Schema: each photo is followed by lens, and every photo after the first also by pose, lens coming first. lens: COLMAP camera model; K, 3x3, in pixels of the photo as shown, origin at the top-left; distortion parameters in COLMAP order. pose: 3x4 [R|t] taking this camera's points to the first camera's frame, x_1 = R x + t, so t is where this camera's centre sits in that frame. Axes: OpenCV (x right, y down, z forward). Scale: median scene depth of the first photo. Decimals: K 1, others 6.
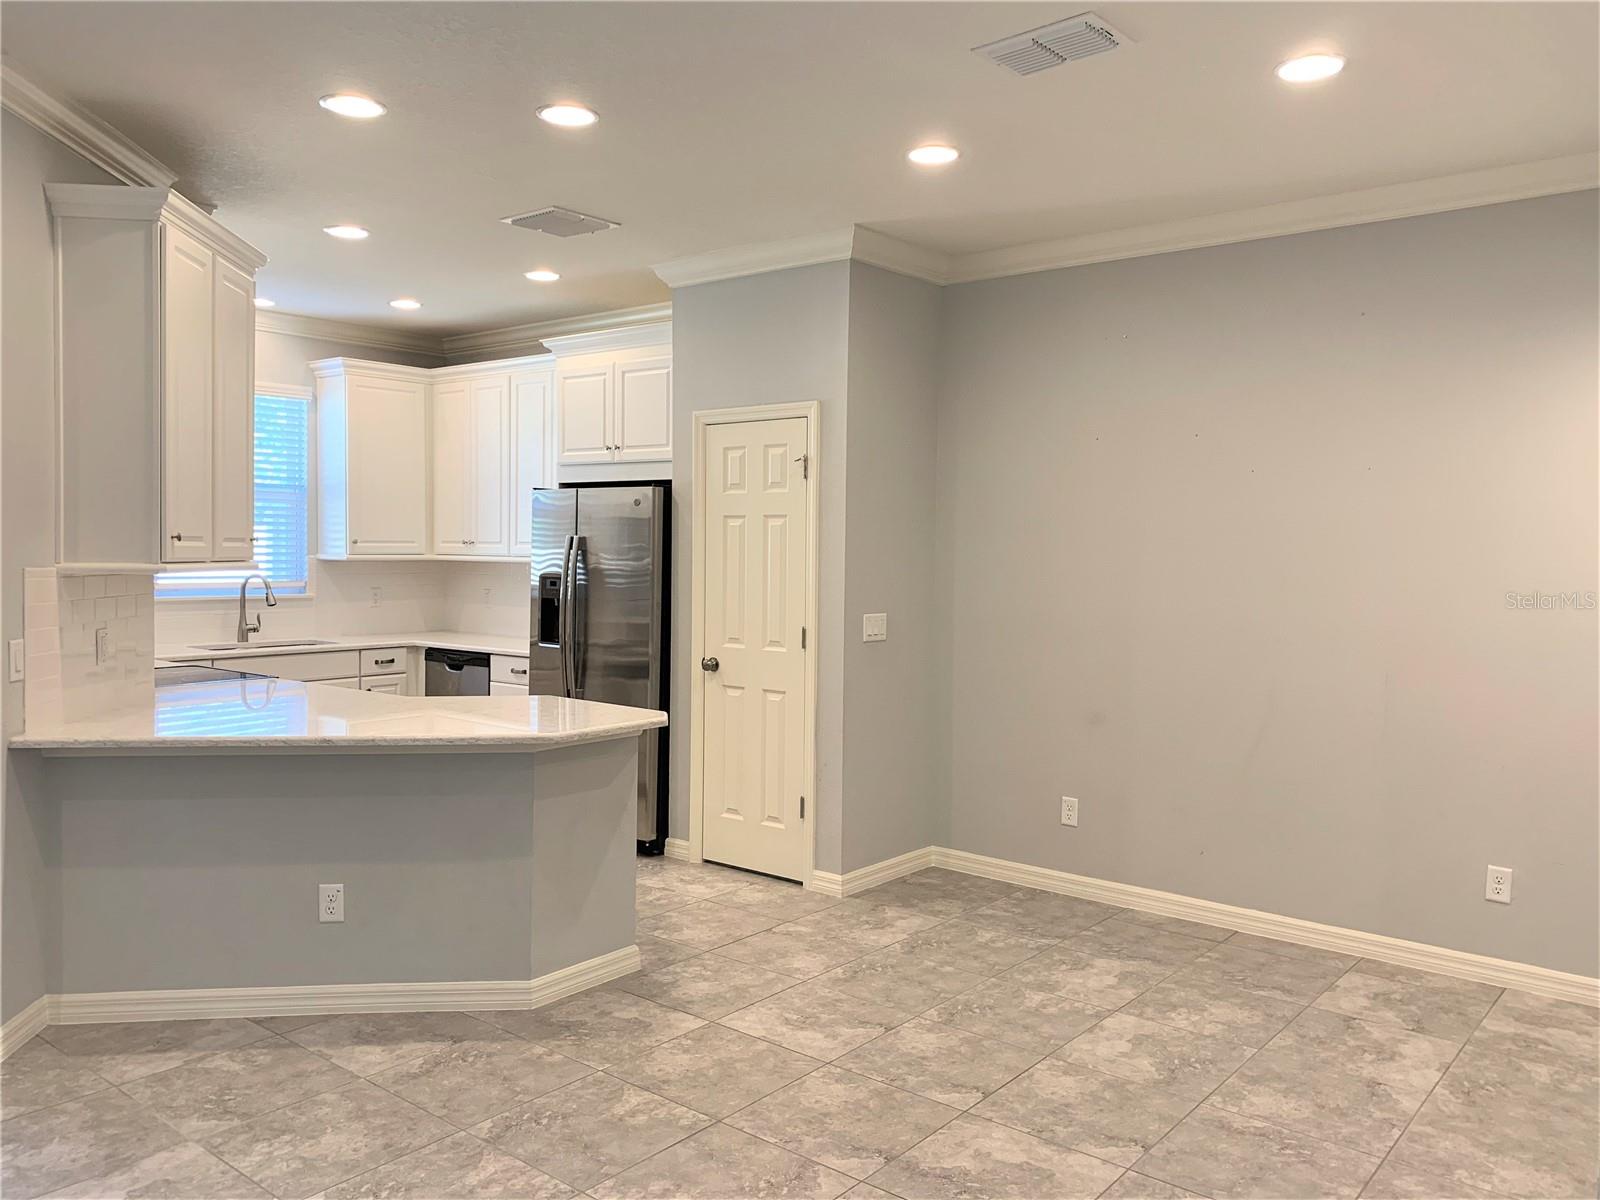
lens RADIAL K [[1226.6, 0, 806.0], [0, 1226.6, 589.6], [0, 0, 1]] dist [0.003133, -0.006519]
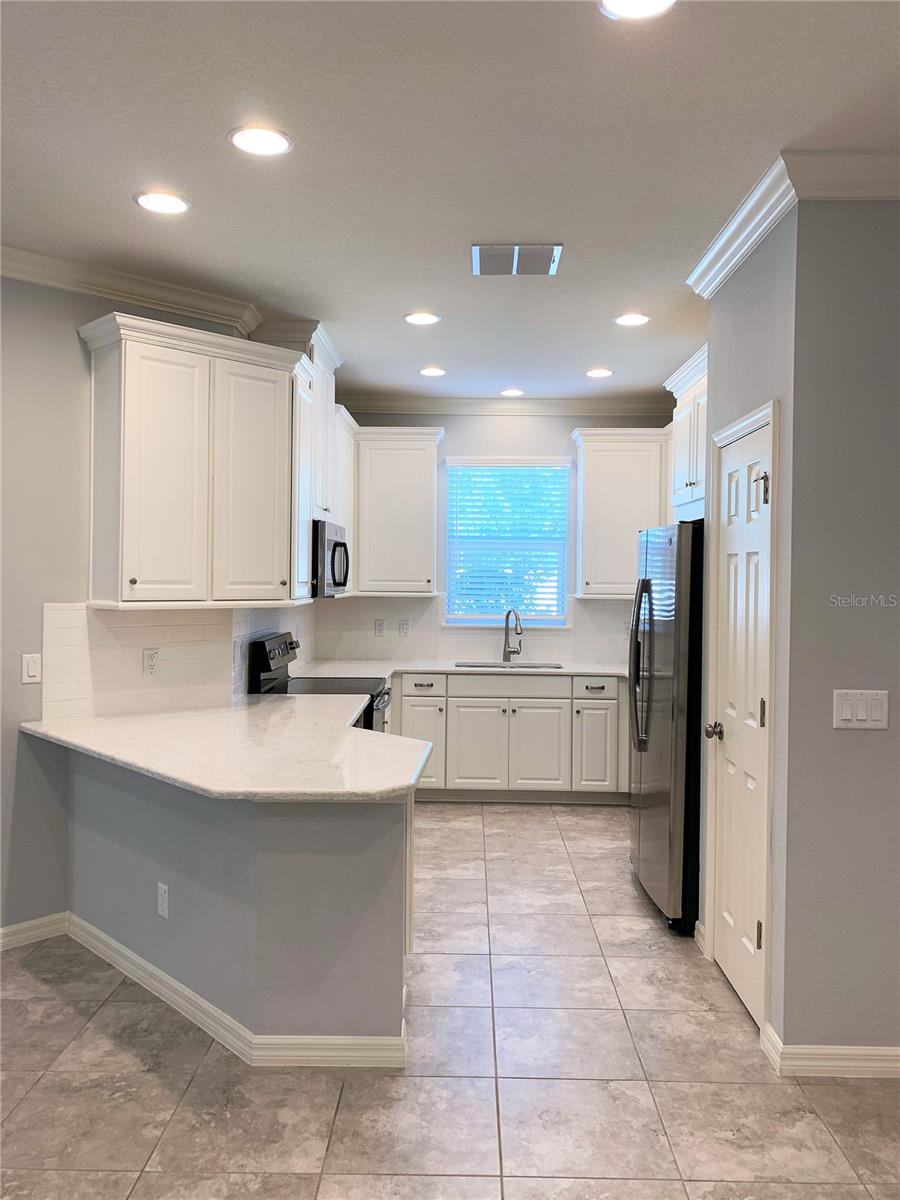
lens RADIAL K [[920.7, 0, 451.1], [0, 920.7, 587.2], [0, 0, 1]] dist [0.047558, -0.063106]
pose [[0.617139, 0.008642, -0.786807, 0.394817], [-0.032687, 0.999358, -0.014662, -0.028468], [0.786175, 0.034767, 0.617025, 0.573573]]
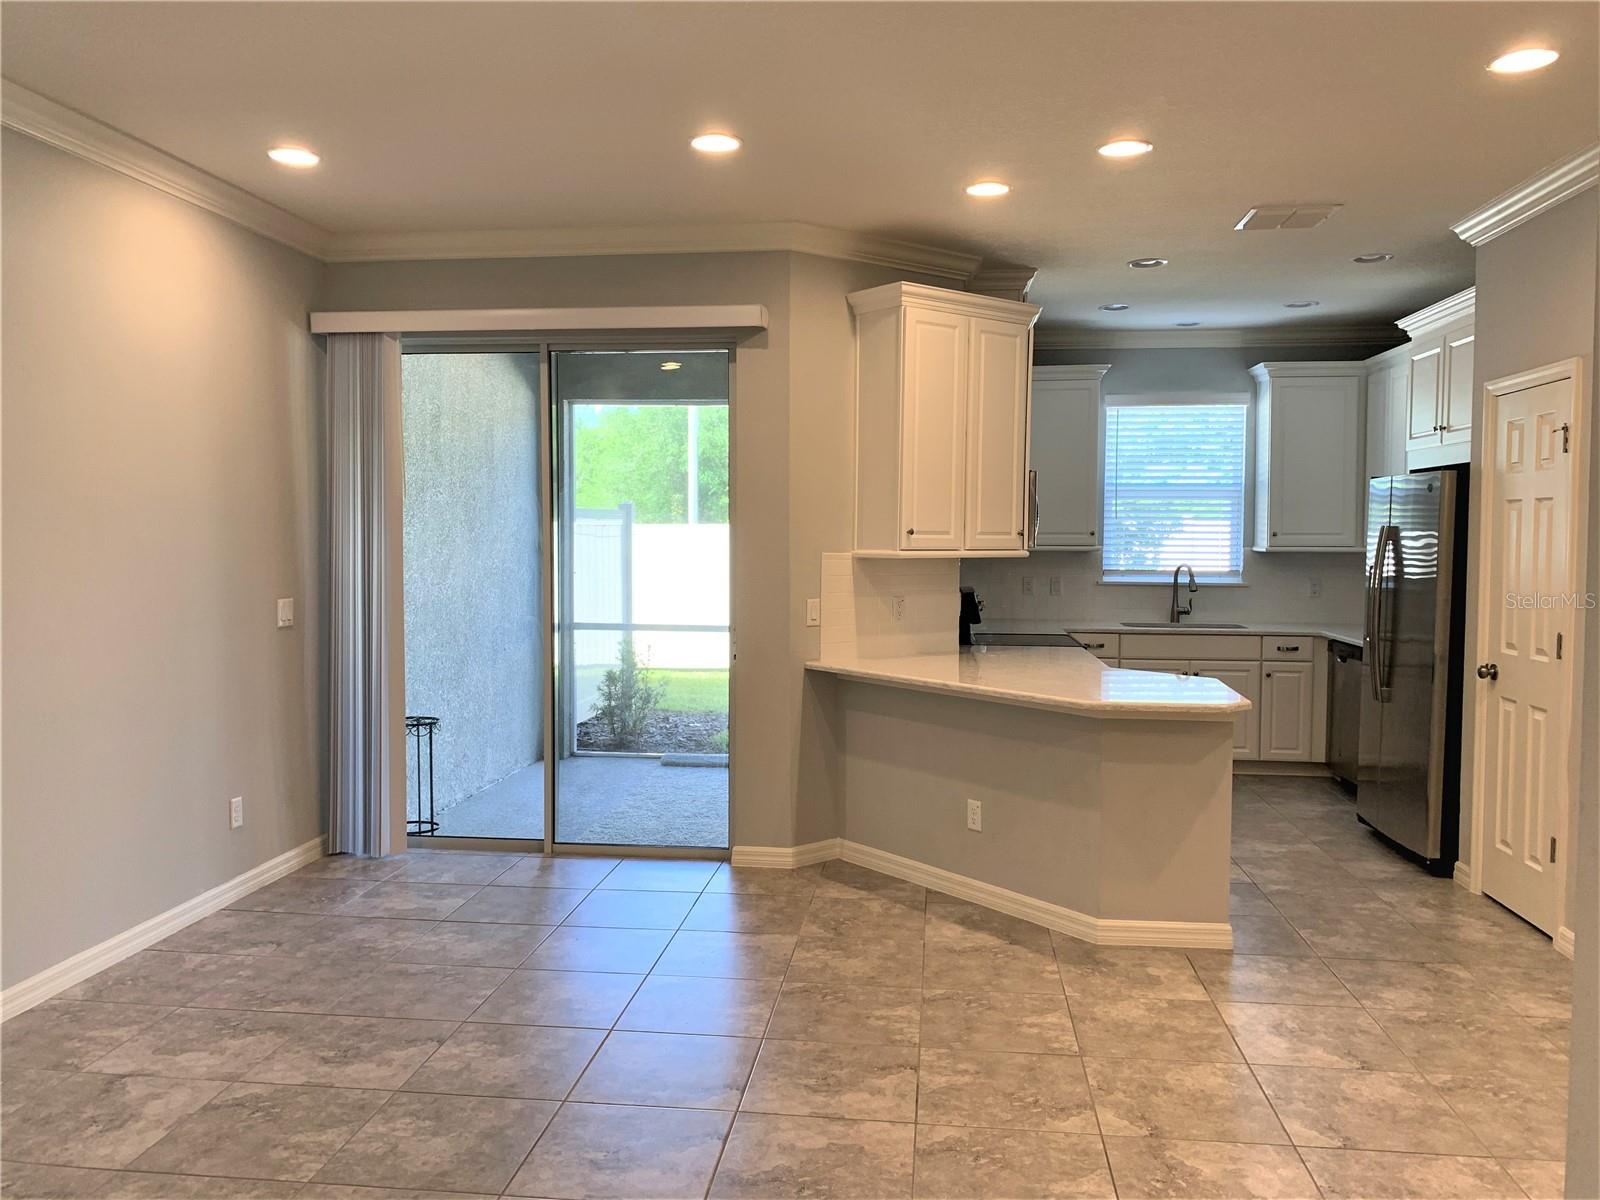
lens RADIAL K [[1221.3, 0, 773.3], [0, 1221.3, 589.5], [0, 0, 1]] dist [0.009828, -0.041702]
pose [[0.518021, 0.031818, -0.854776, 0.505441], [-0.028247, 0.999399, 0.020083, -0.000398], [0.854901, 0.013741, 0.518609, 0.133062]]
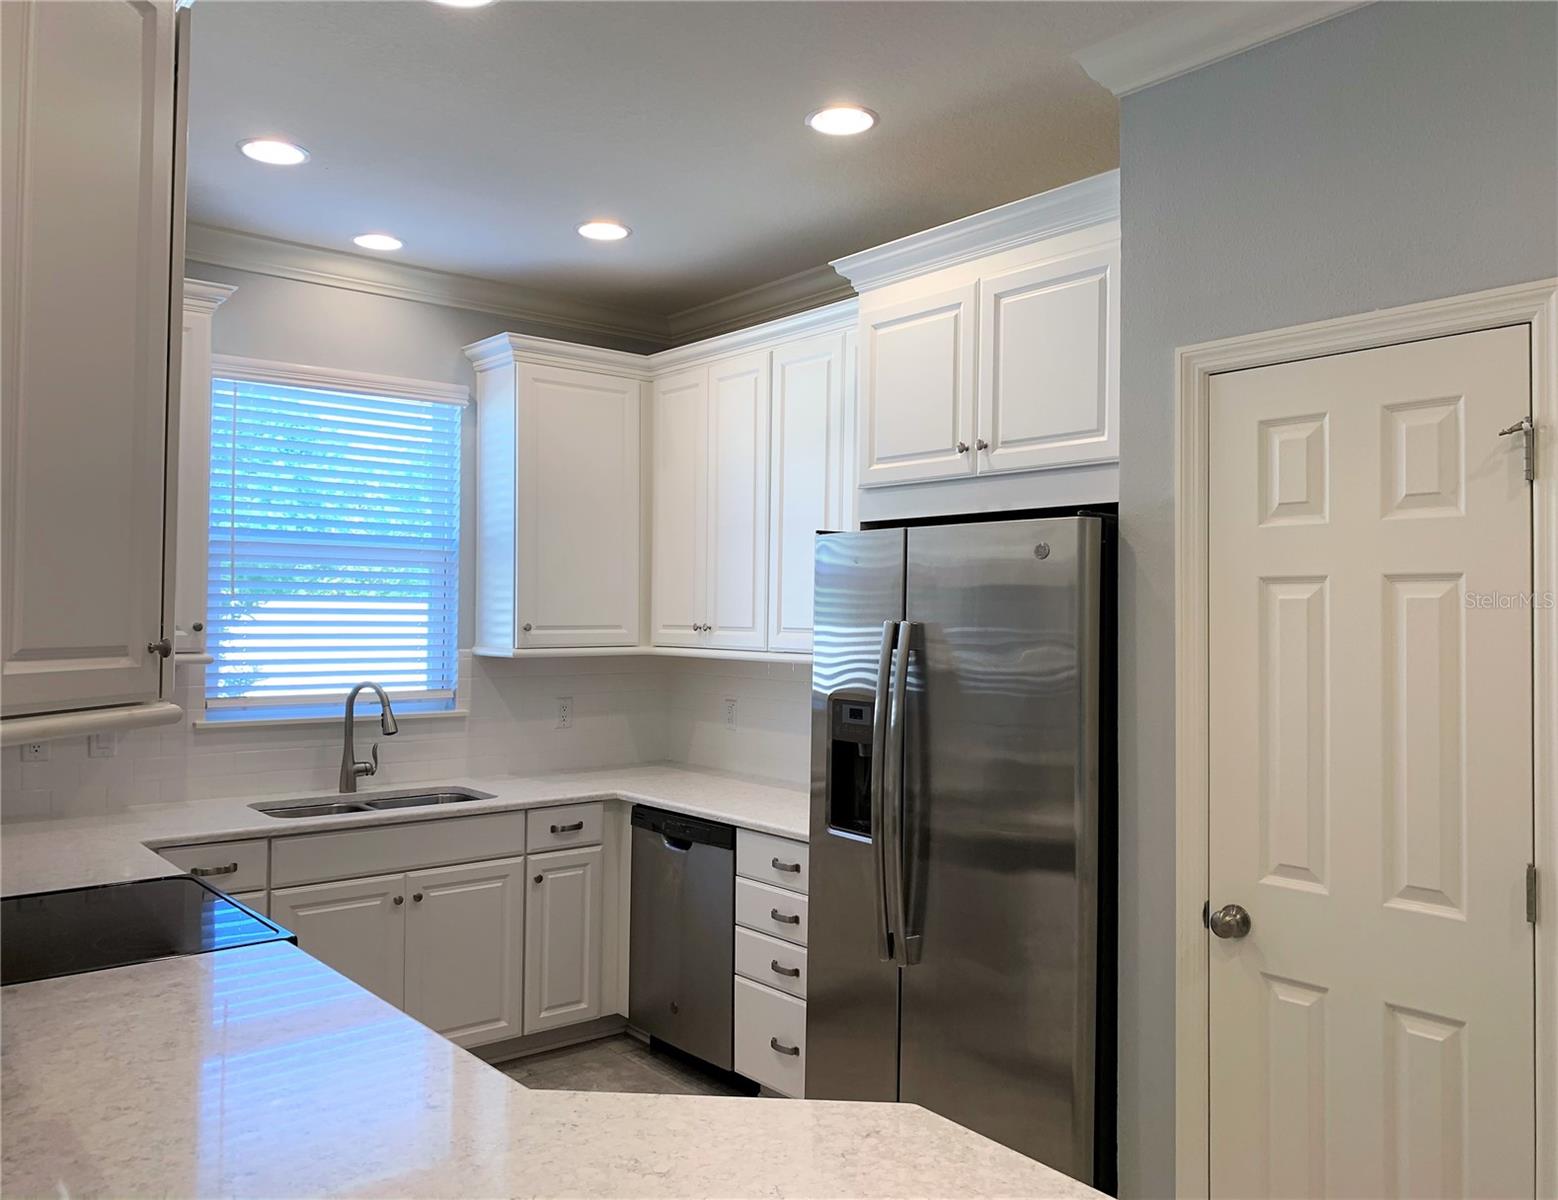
lens RADIAL K [[1217.1, 0, 823.7], [0, 1217.1, 579.3], [0, 0, 1]] dist [0.002852, -0.000519]
pose [[0.983326, -0.009692, -0.181595, -0.174298], [-0.001966, 0.997954, -0.063912, -0.039509], [0.181843, 0.063203, 0.981294, 0.682219]]
